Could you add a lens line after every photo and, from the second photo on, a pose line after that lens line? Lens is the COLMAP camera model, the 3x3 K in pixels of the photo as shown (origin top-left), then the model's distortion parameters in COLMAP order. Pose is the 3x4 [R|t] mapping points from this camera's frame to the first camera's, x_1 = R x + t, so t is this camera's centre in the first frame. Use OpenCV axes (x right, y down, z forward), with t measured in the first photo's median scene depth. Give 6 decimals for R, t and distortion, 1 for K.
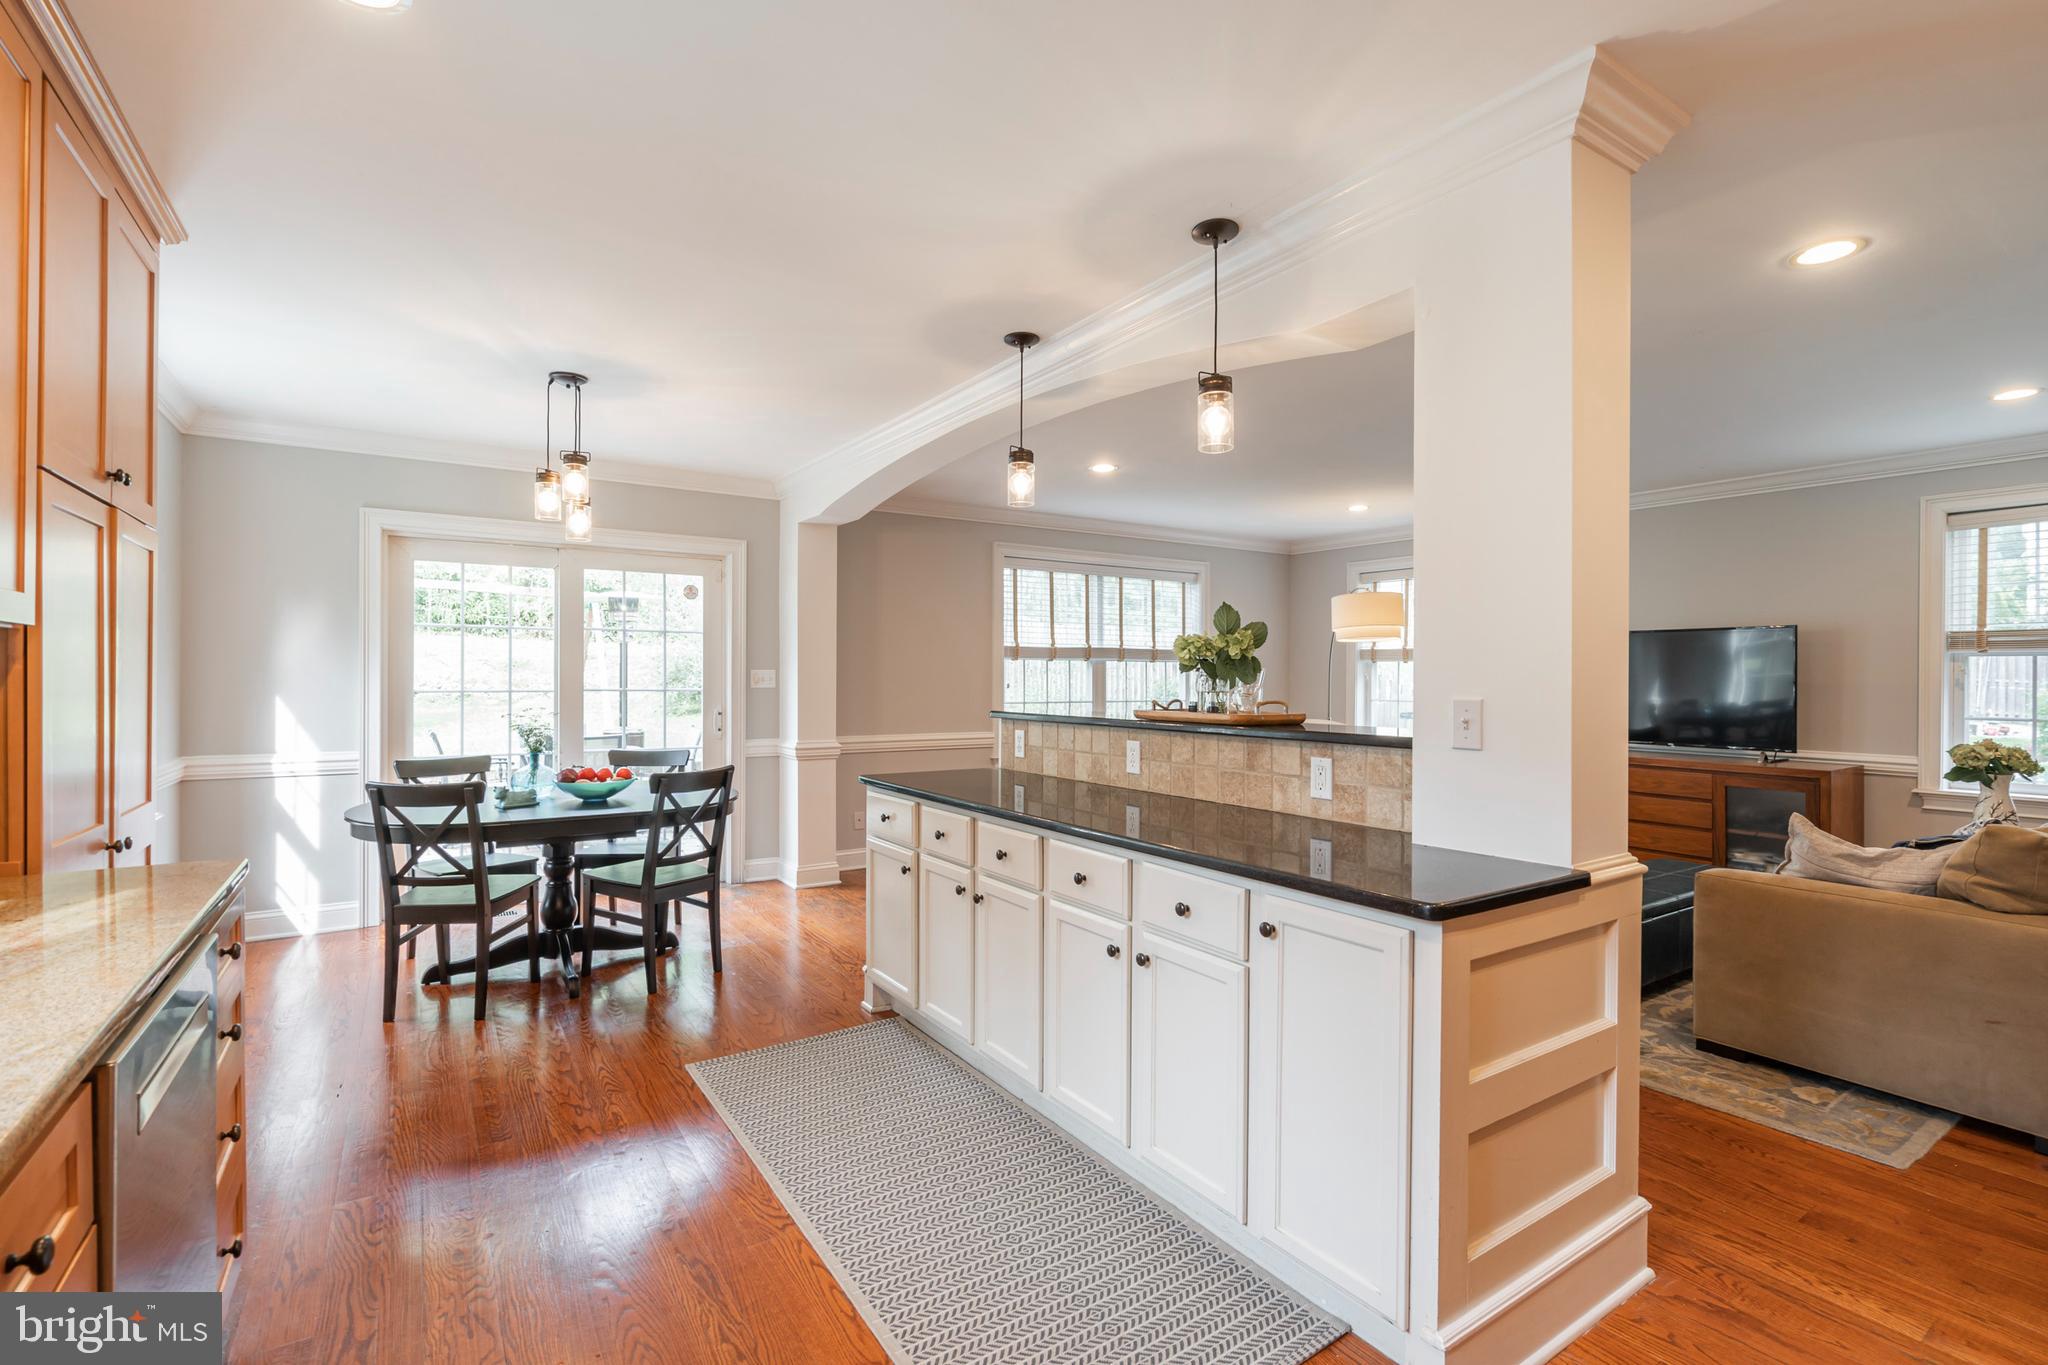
lens RADIAL K [[929.0, 0, 1022.3], [0, 929.0, 683.0], [0, 0, 1]] dist [-0.007235, 0.002415]
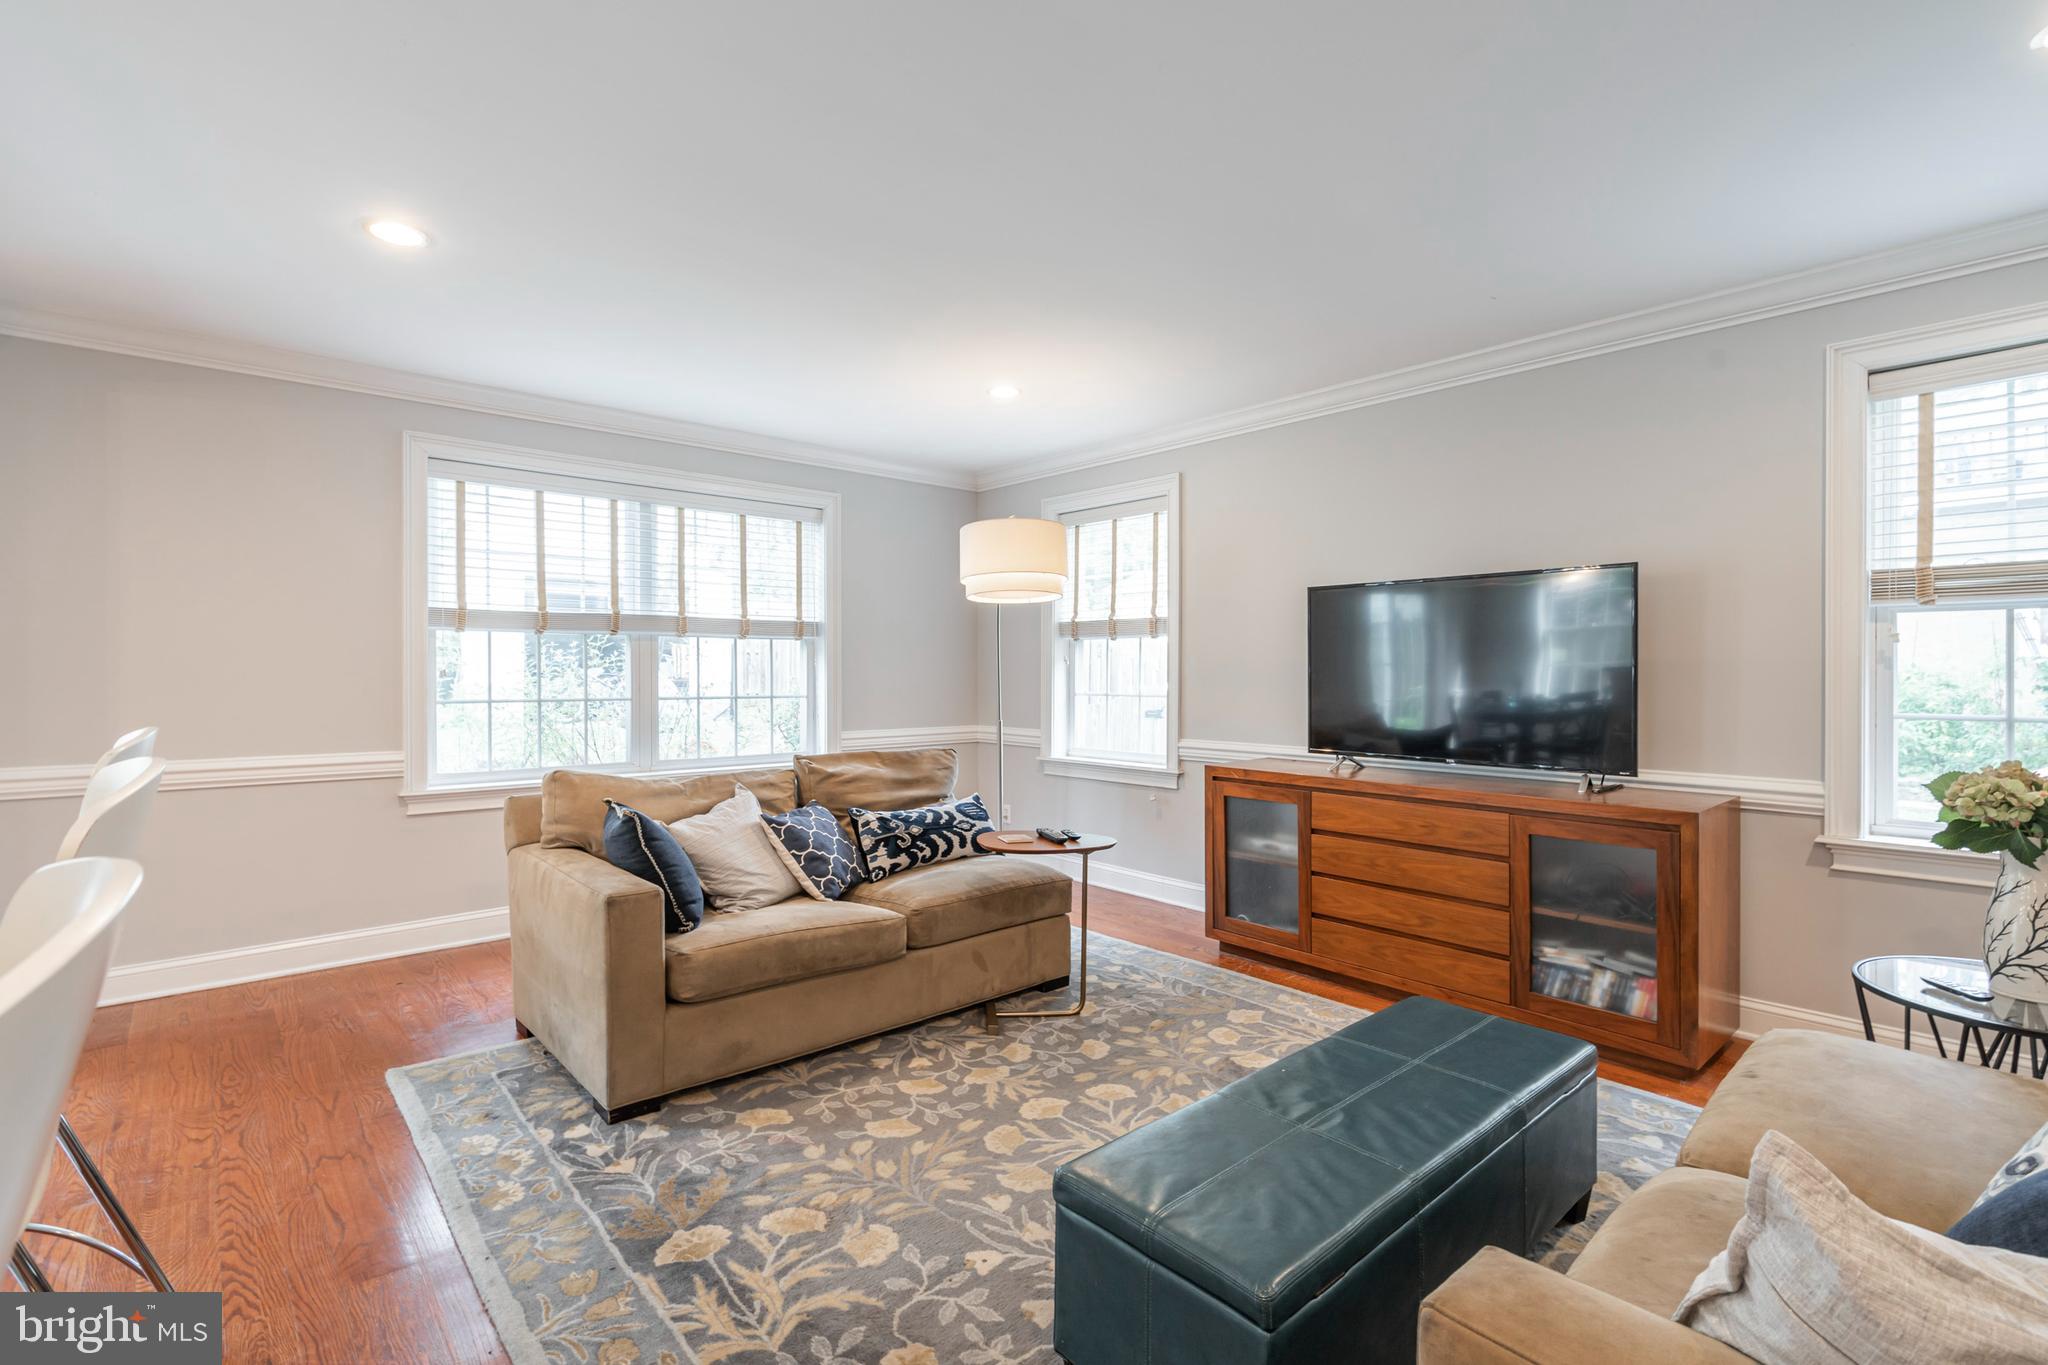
lens RADIAL K [[929.0, 0, 1022.7], [0, 929.0, 678.6], [0, 0, 1]] dist [-0.007235, 0.002415]
pose [[0.989426, -0.003624, 0.144995, 0.350742], [0.003898, 0.999991, -0.001605, 0.011639], [-0.144988, 0.002154, 0.989431, 0.457150]]
